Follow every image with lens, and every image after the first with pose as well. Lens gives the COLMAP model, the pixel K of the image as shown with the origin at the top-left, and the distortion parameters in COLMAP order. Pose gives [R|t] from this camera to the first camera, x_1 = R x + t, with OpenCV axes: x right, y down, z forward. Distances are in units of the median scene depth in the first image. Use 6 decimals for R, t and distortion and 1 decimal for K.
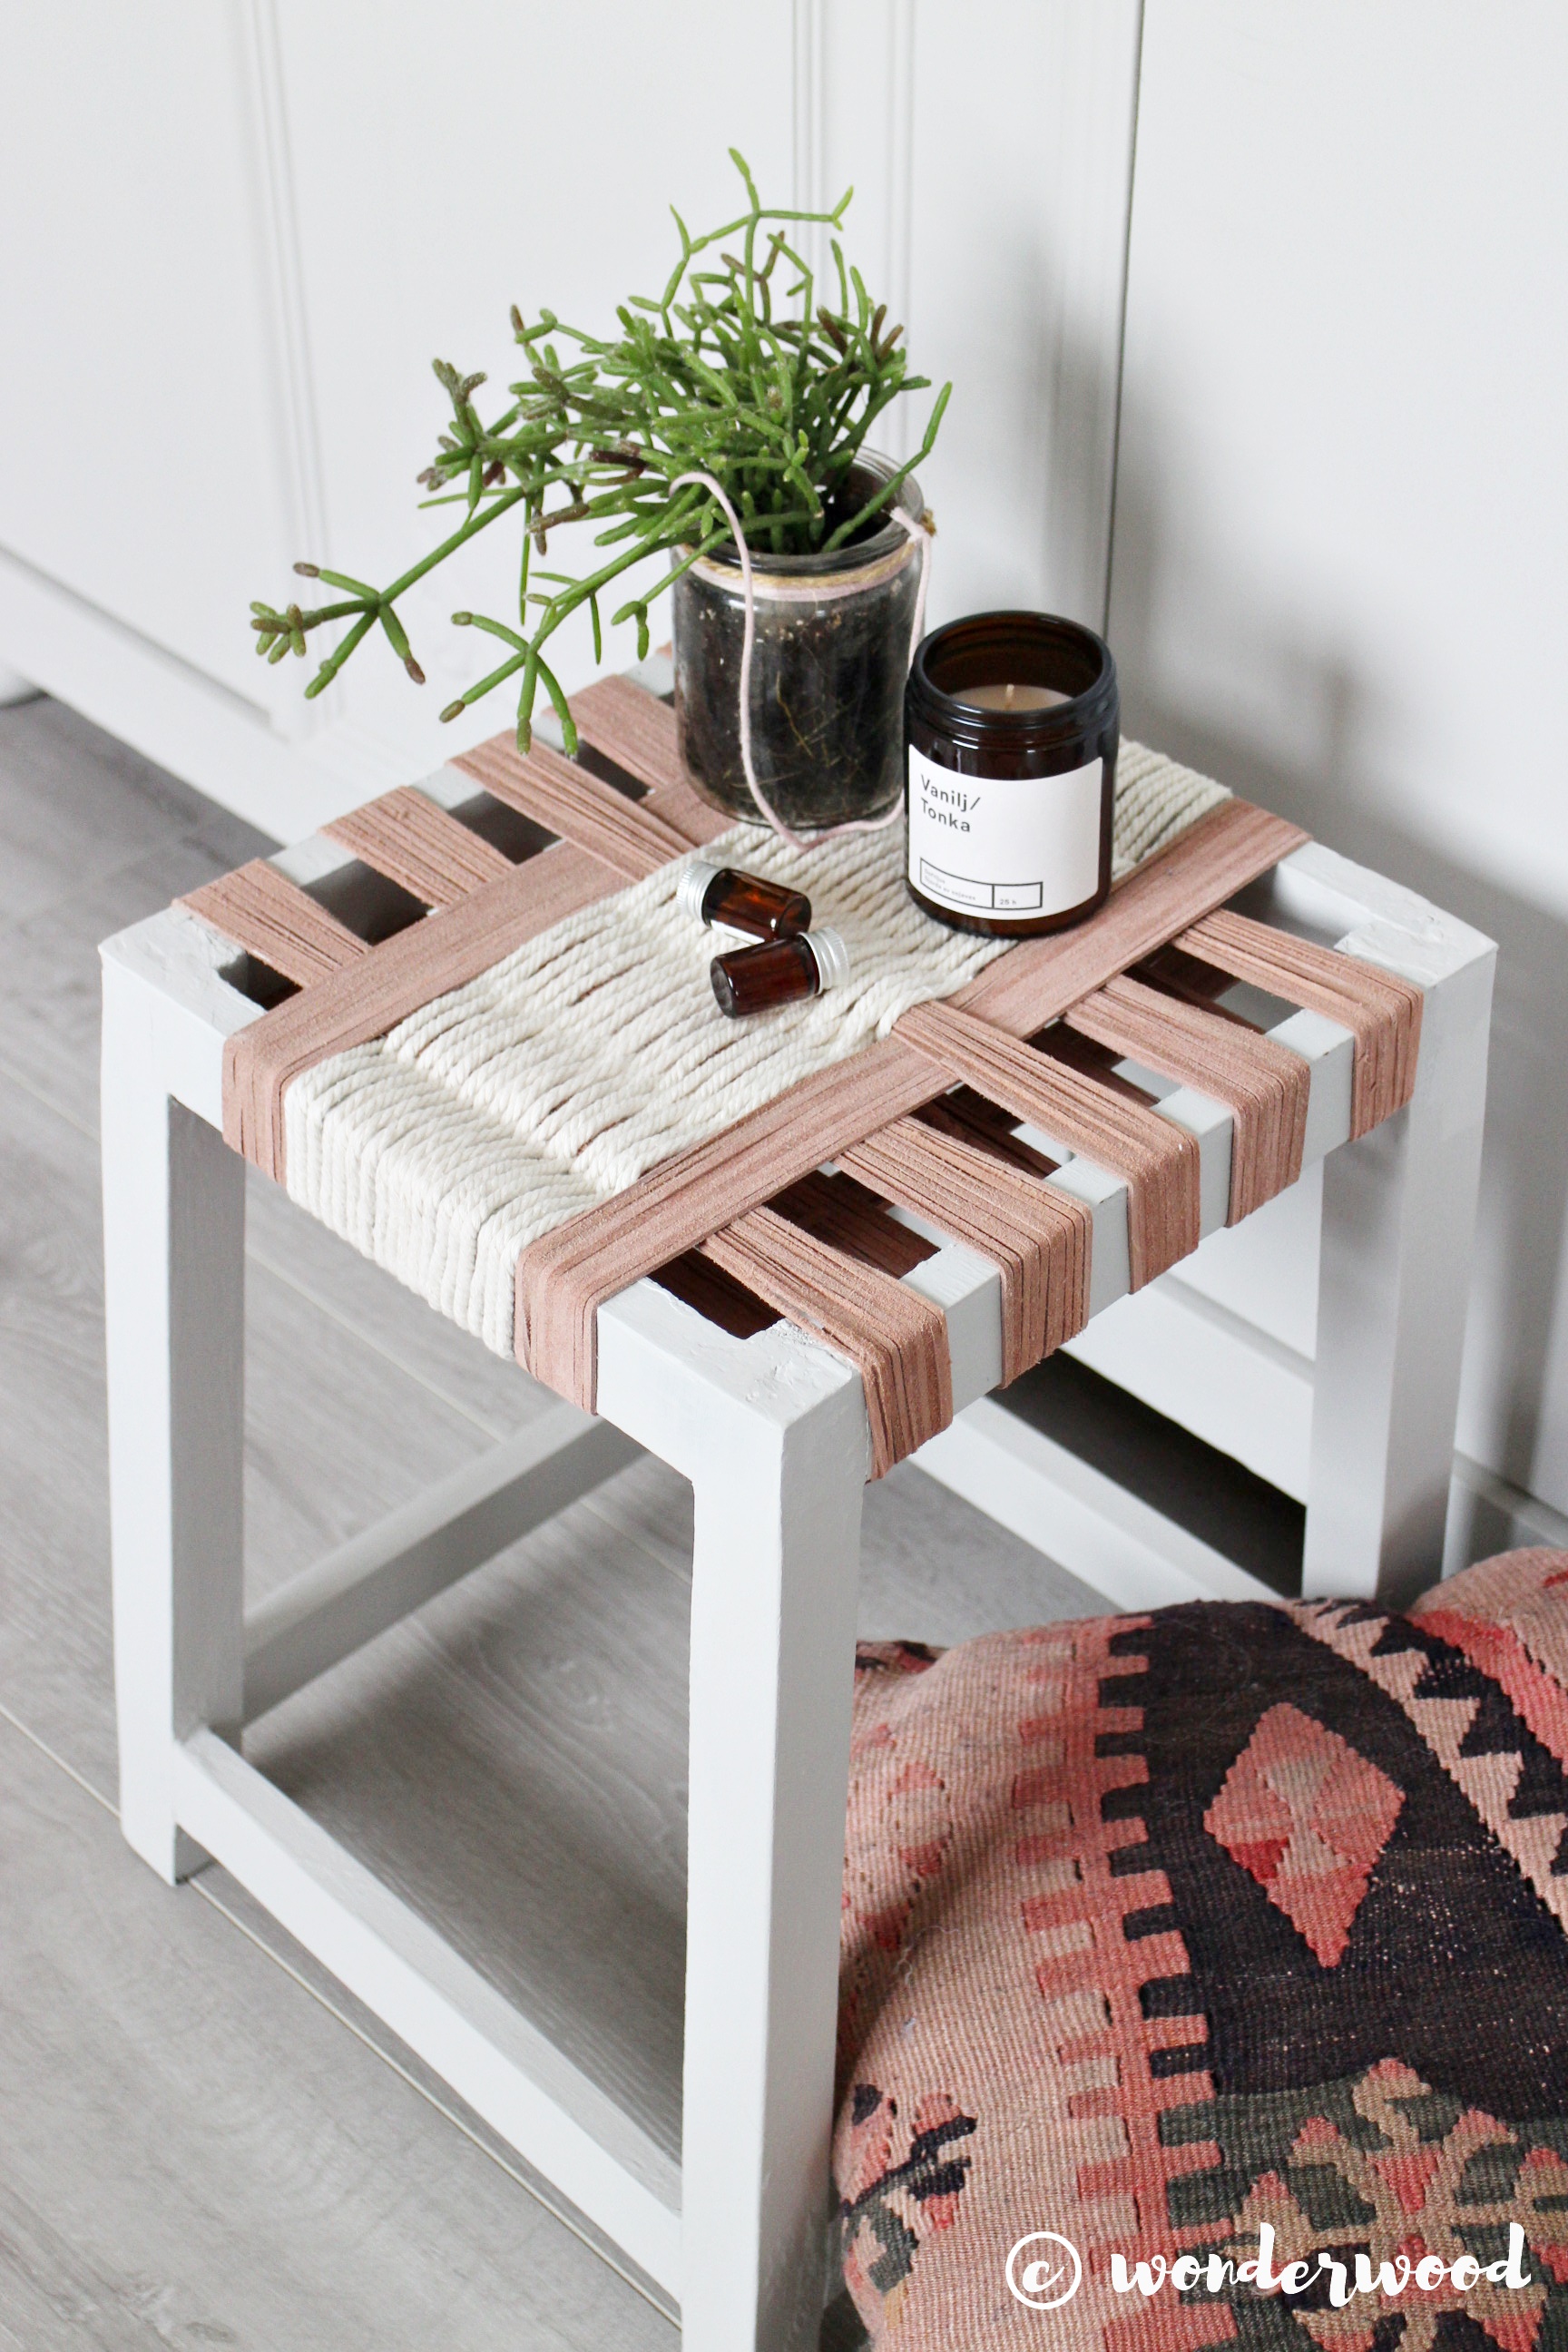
lens RADIAL K [[3670.8, 0, 785.4], [0, 3670.8, 1180.7], [0, 0, 1]] dist [0.007390, 0.000000]
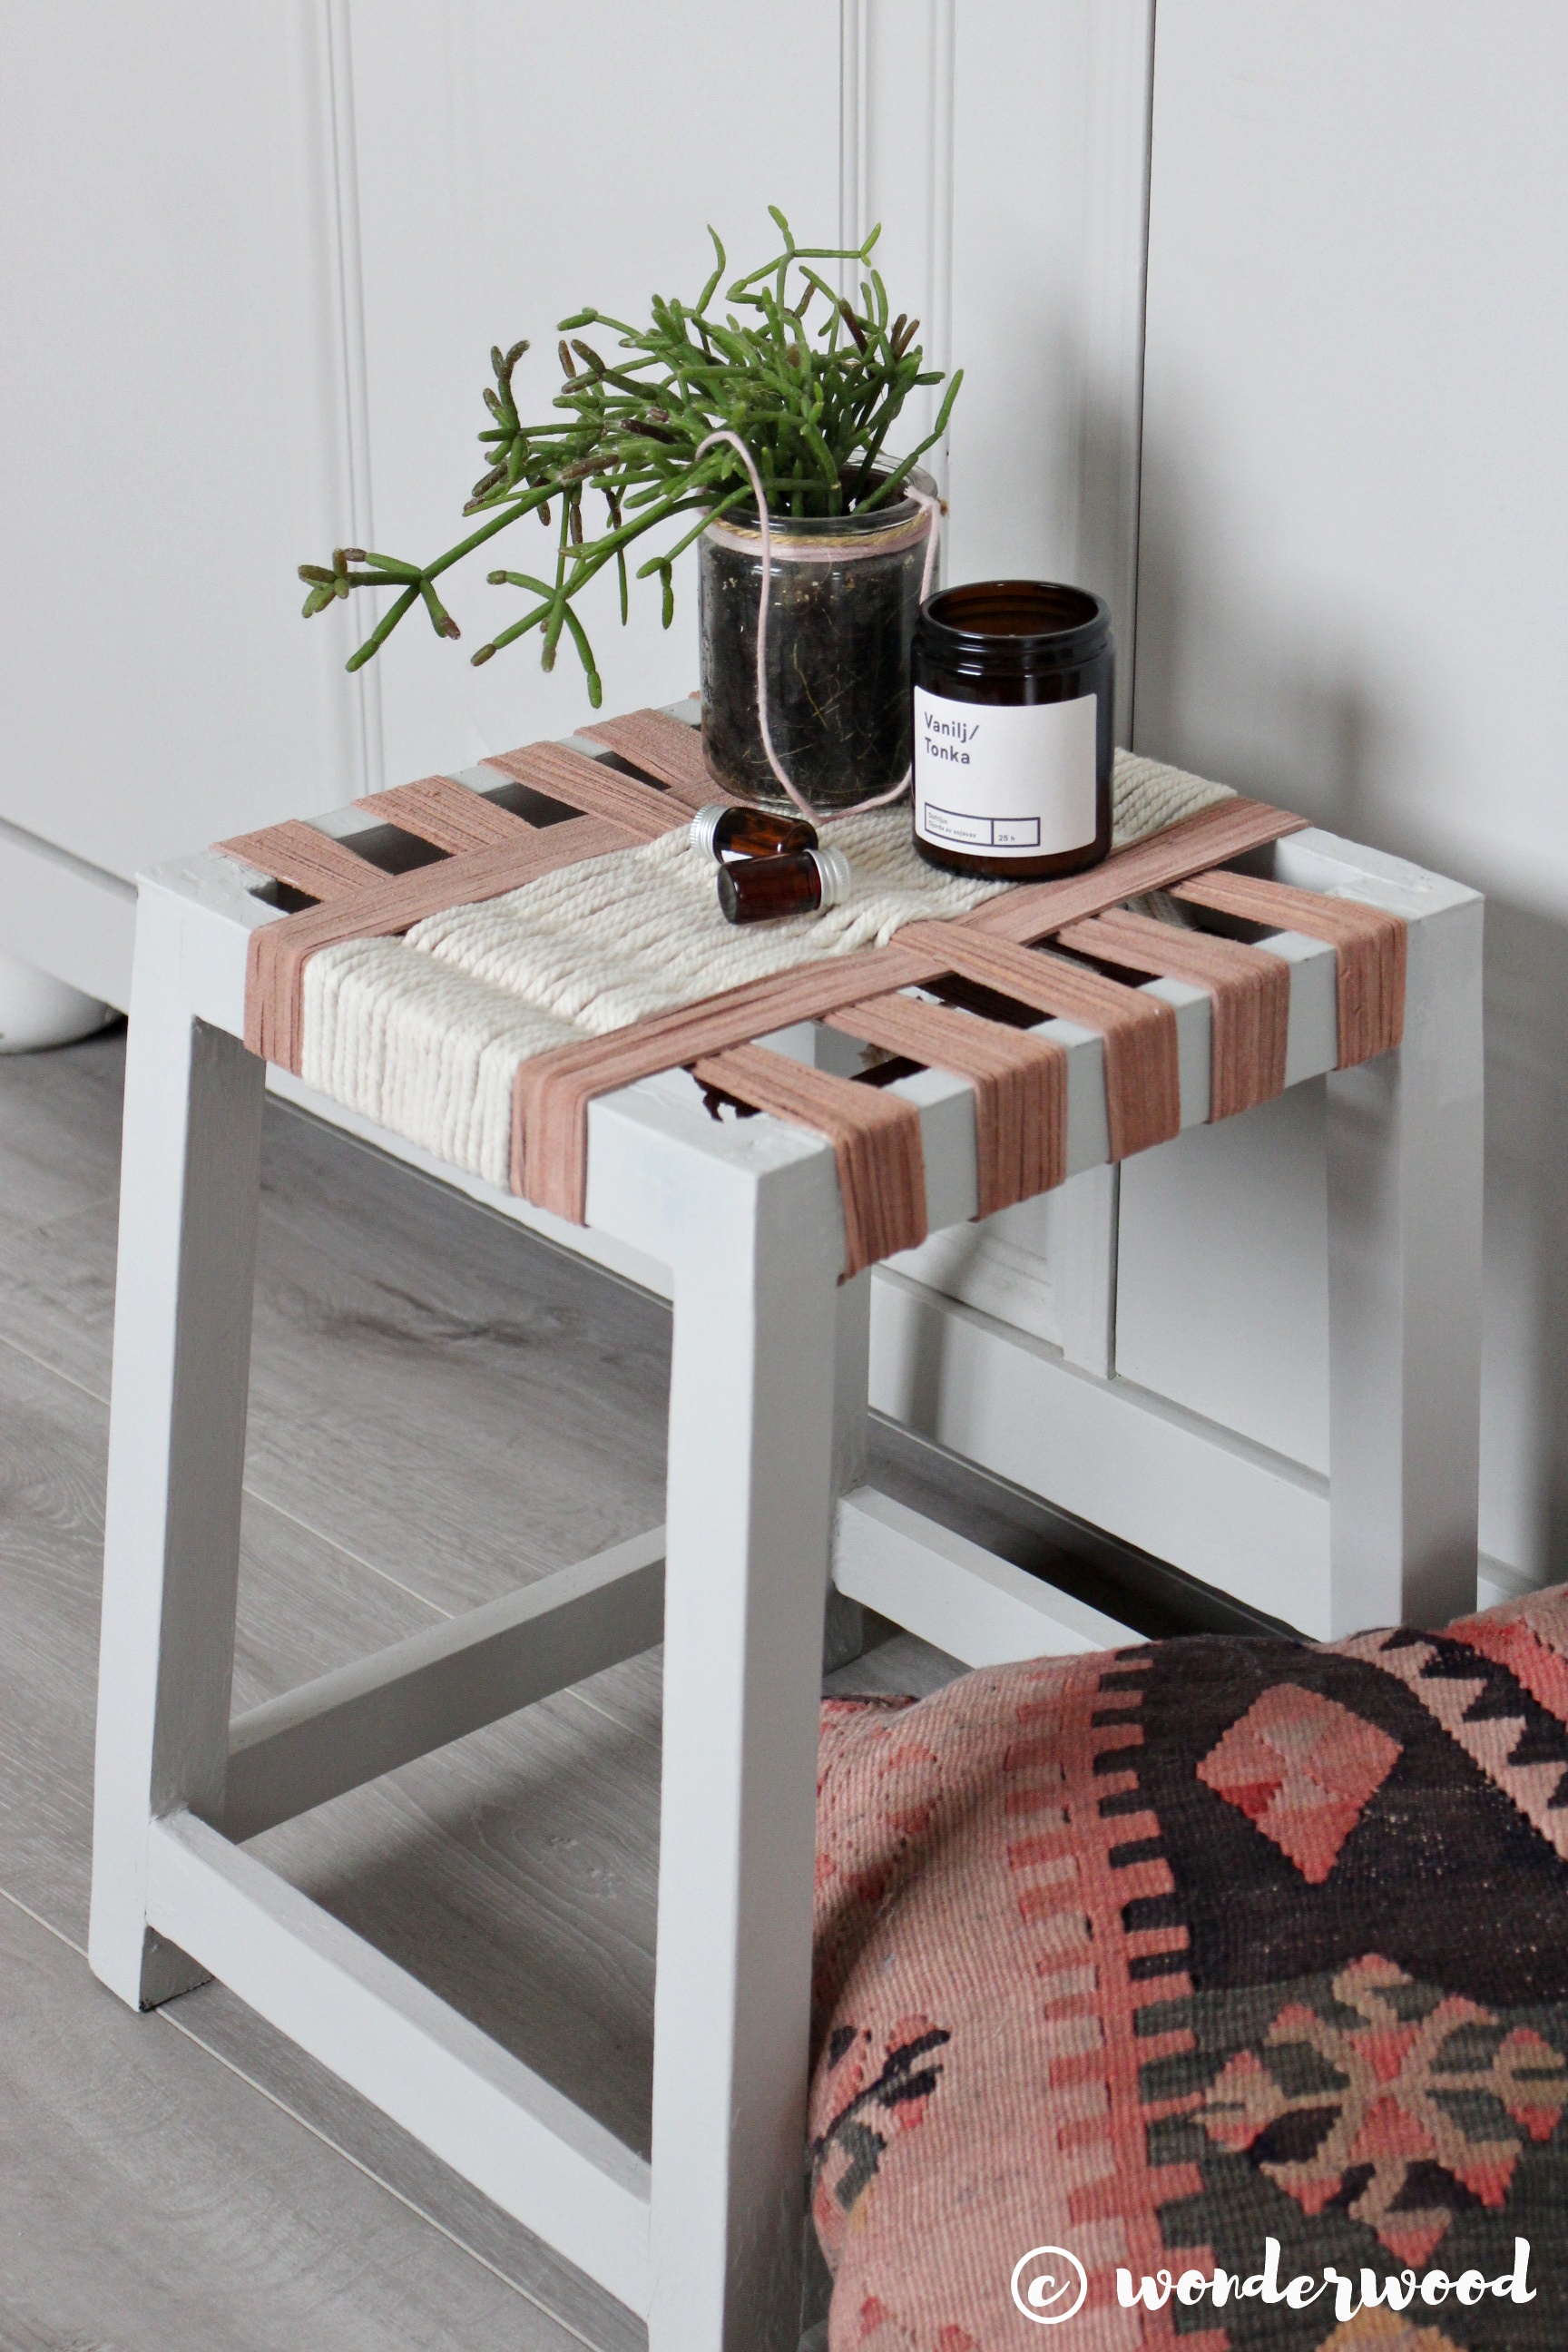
lens RADIAL K [[4663.7, 0, 778.6], [0, 4663.7, 1174.1], [0, 0, 1]] dist [0.078477, 0.000000]
pose [[0.998751, 0.021812, -0.044947, 0.057388], [-0.032471, 0.967133, -0.252189, 0.351255], [0.037969, 0.253333, 0.966634, -0.256783]]
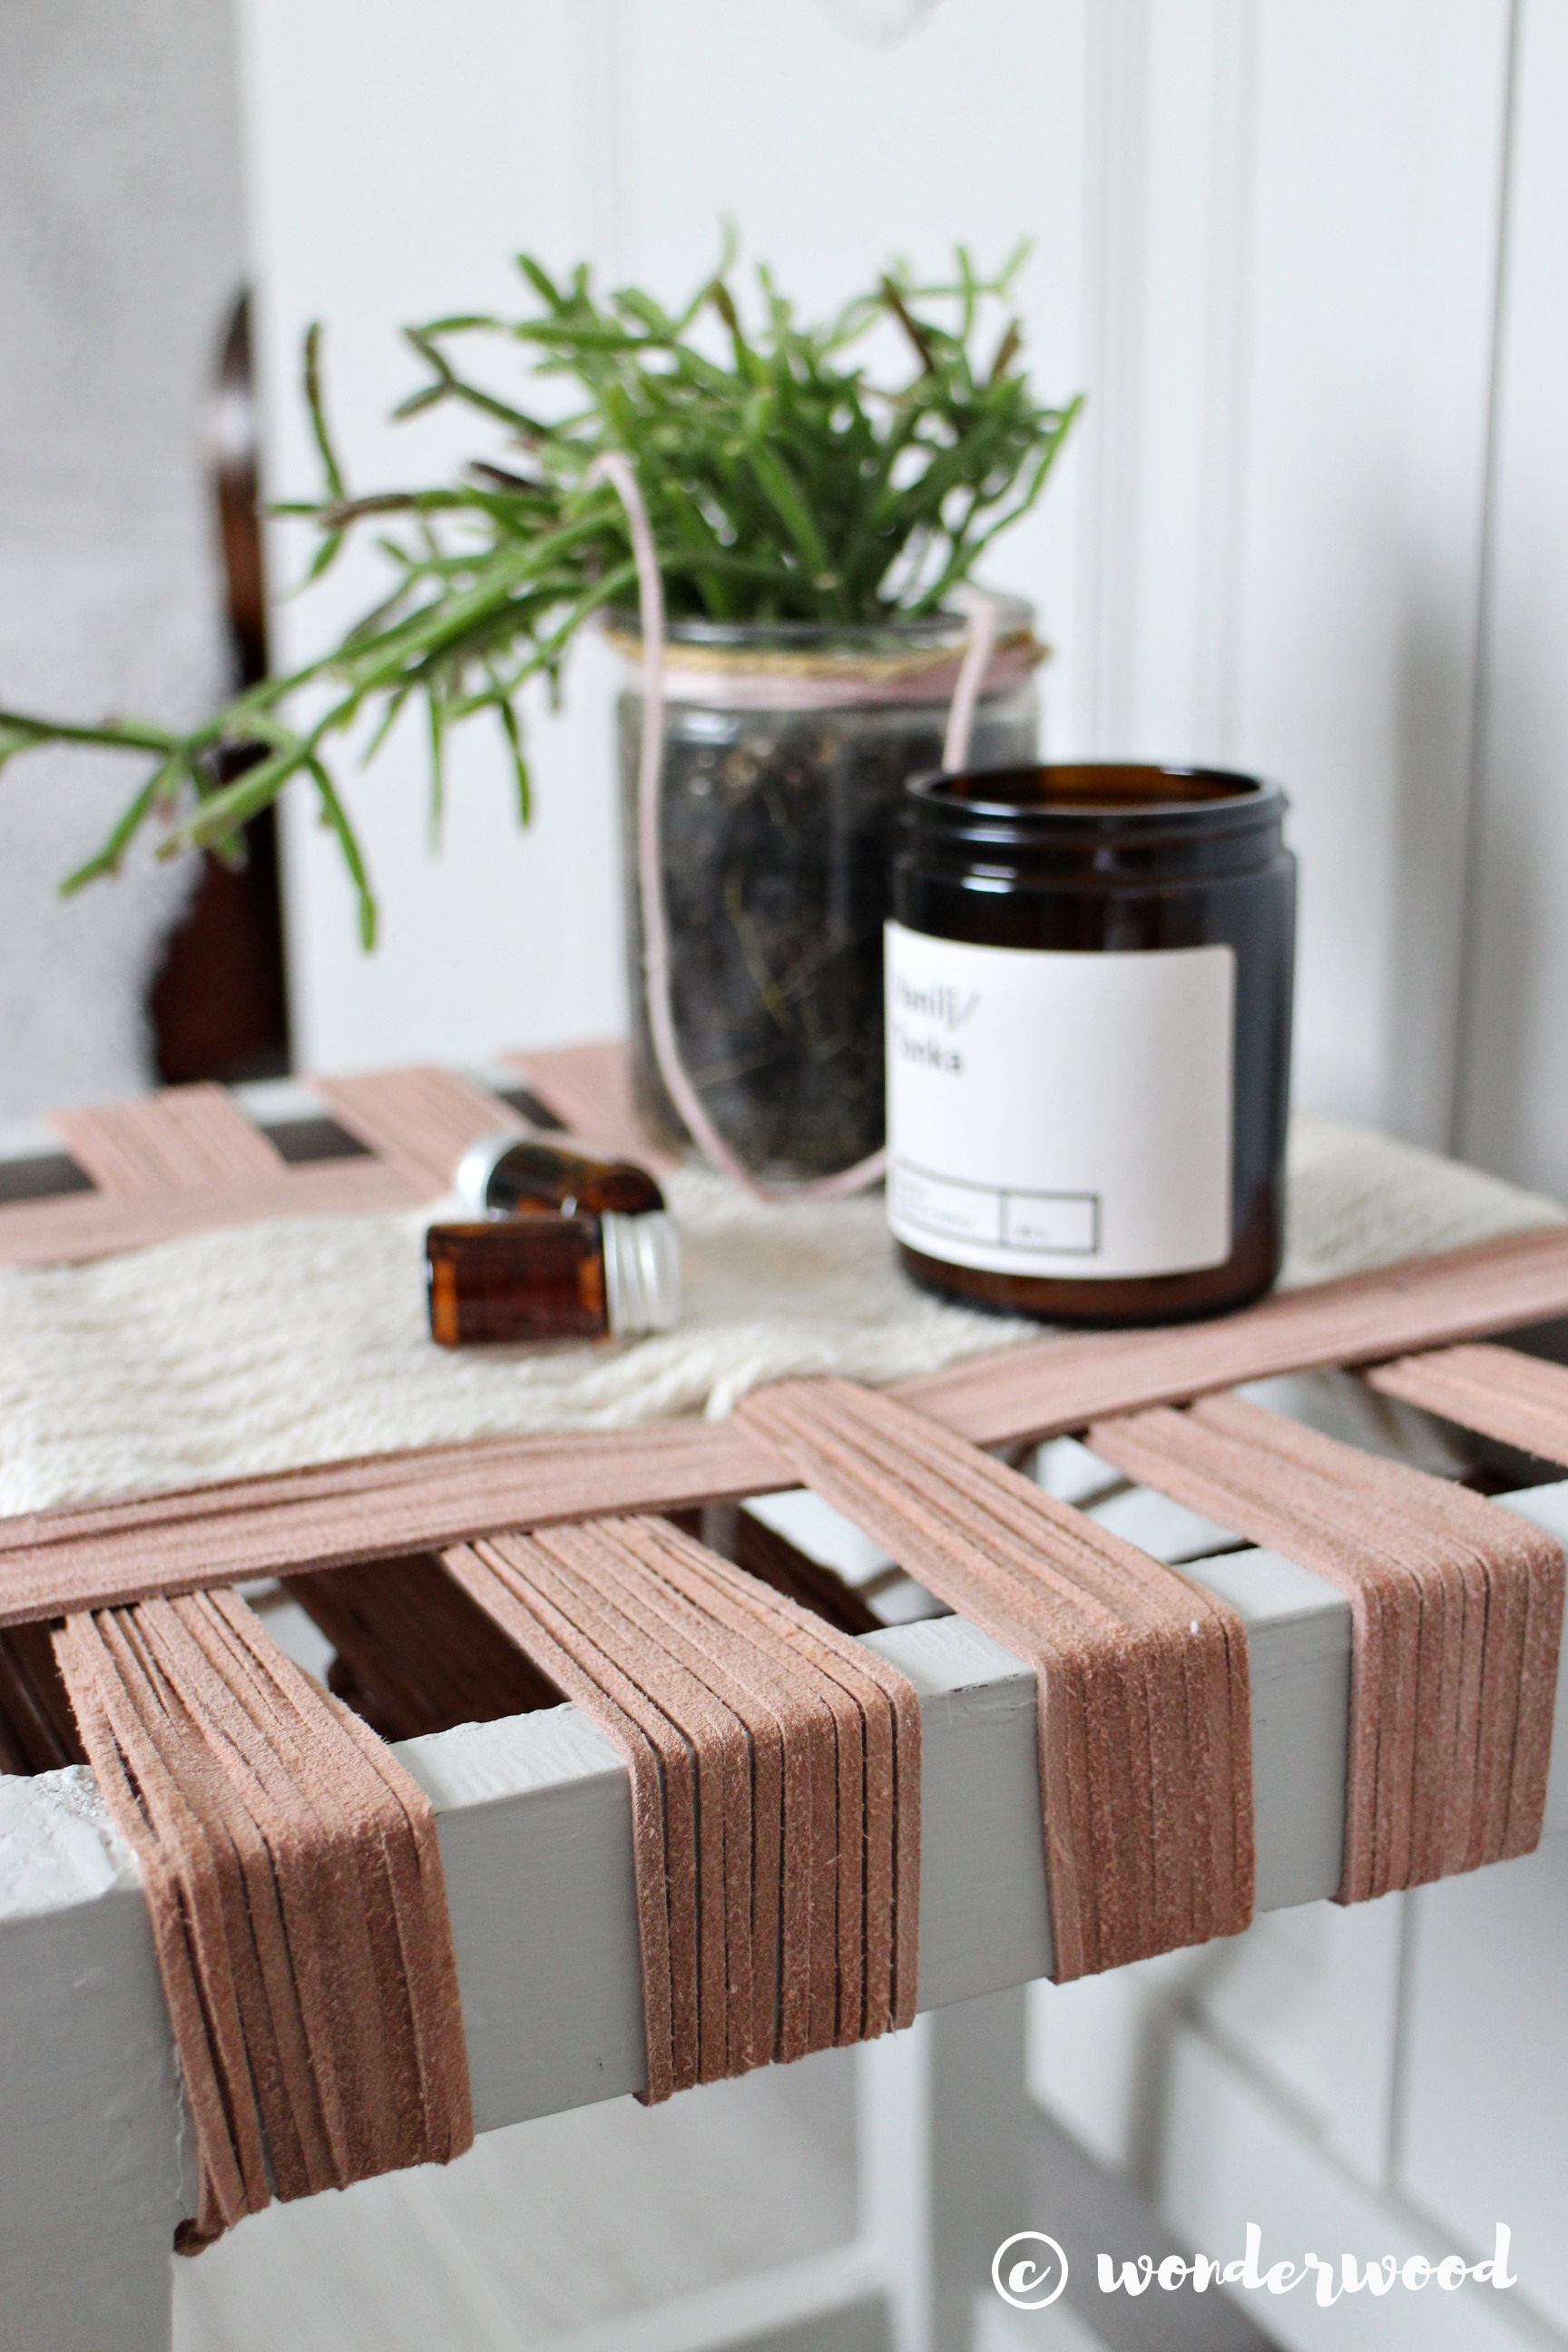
lens RADIAL K [[2957.6, 0, 784.0], [0, 2957.6, 1157.8], [0, 0, 1]] dist [-0.049508, 0.000000]
pose [[0.945243, 0.088143, -0.314241, 0.155817], [-0.208792, 0.903343, -0.374669, 0.075236], [0.250843, 0.419764, 0.872282, 0.628223]]
